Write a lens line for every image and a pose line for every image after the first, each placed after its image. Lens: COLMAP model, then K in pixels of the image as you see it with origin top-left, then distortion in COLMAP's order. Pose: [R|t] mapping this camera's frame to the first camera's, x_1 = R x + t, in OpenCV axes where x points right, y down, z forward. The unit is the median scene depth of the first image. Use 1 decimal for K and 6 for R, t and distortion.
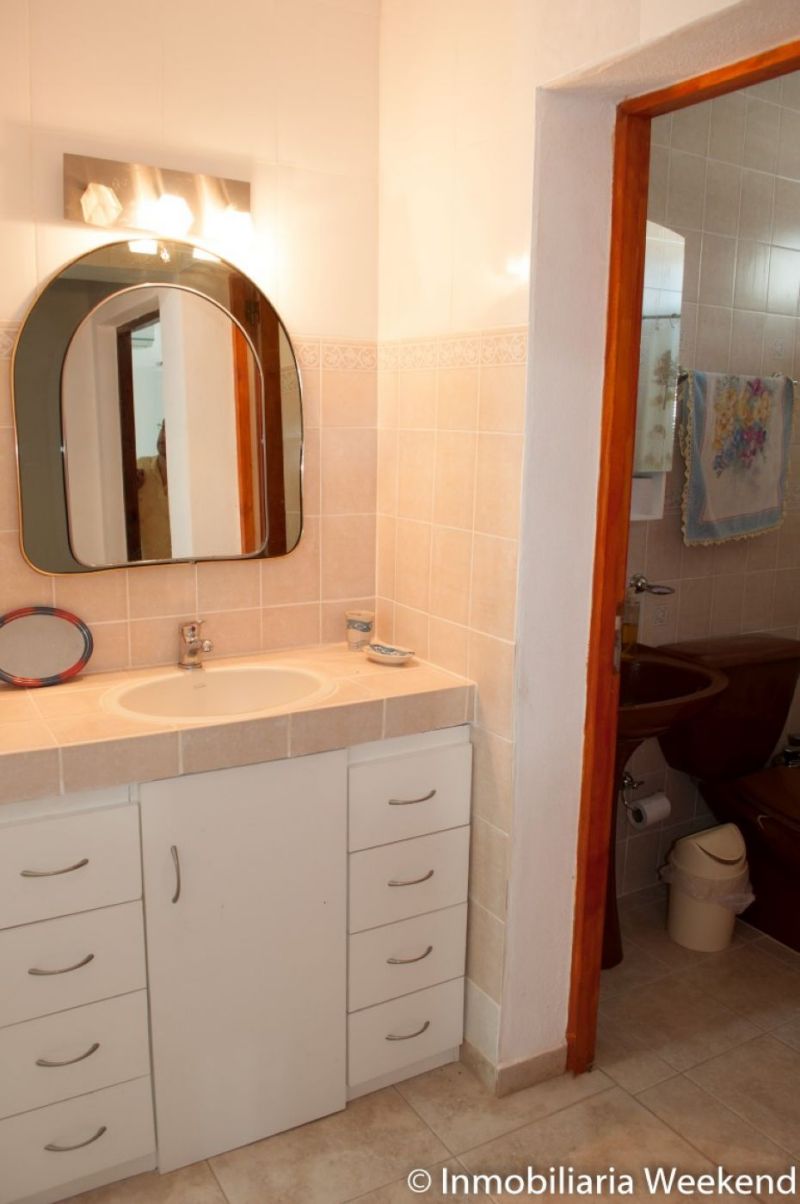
lens RADIAL K [[946.8, 0, 400.0], [0, 946.8, 602.0], [0, 0, 1]] dist [-0.077352, 0.003022]
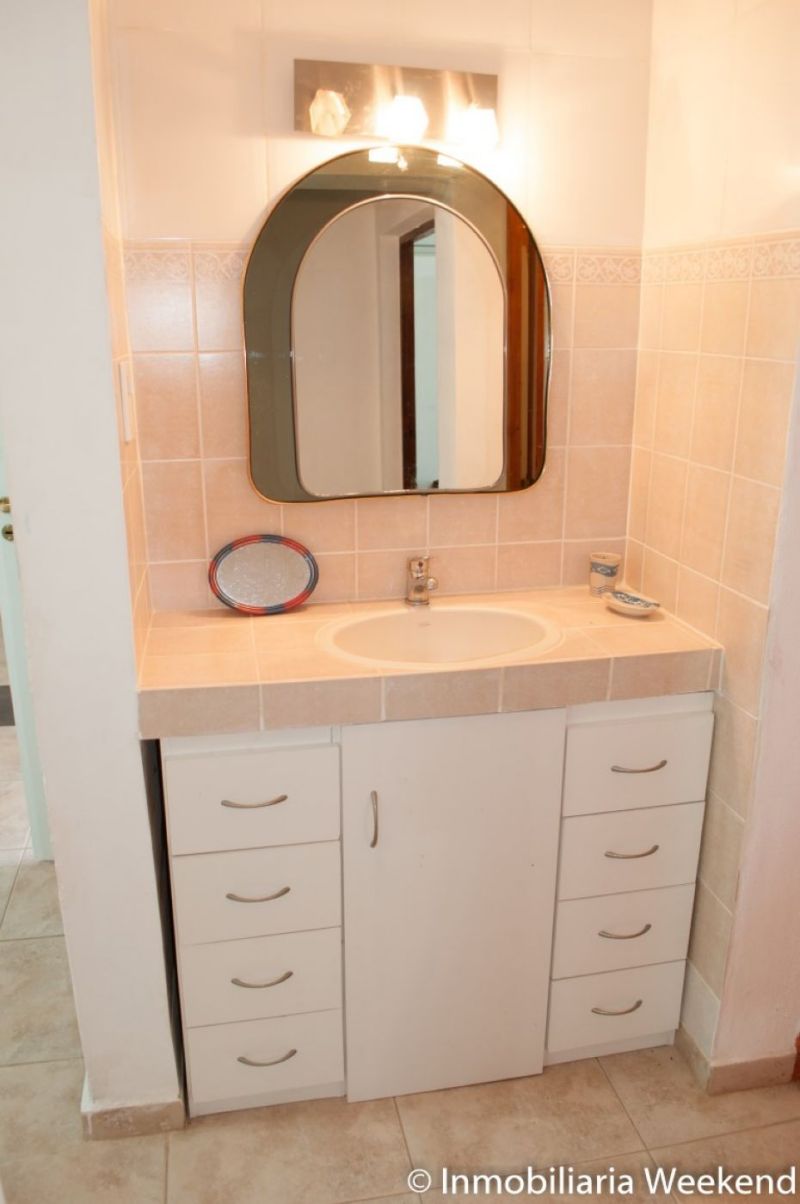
lens RADIAL K [[946.8, 0, 400.0], [0, 946.8, 602.0], [0, 0, 1]] dist [-0.077352, 0.003022]
pose [[0.946709, 0.075659, -0.313078, 0.065498], [-0.044836, 0.993512, 0.104516, -0.033463], [0.318955, -0.084909, 0.943959, 0.083942]]
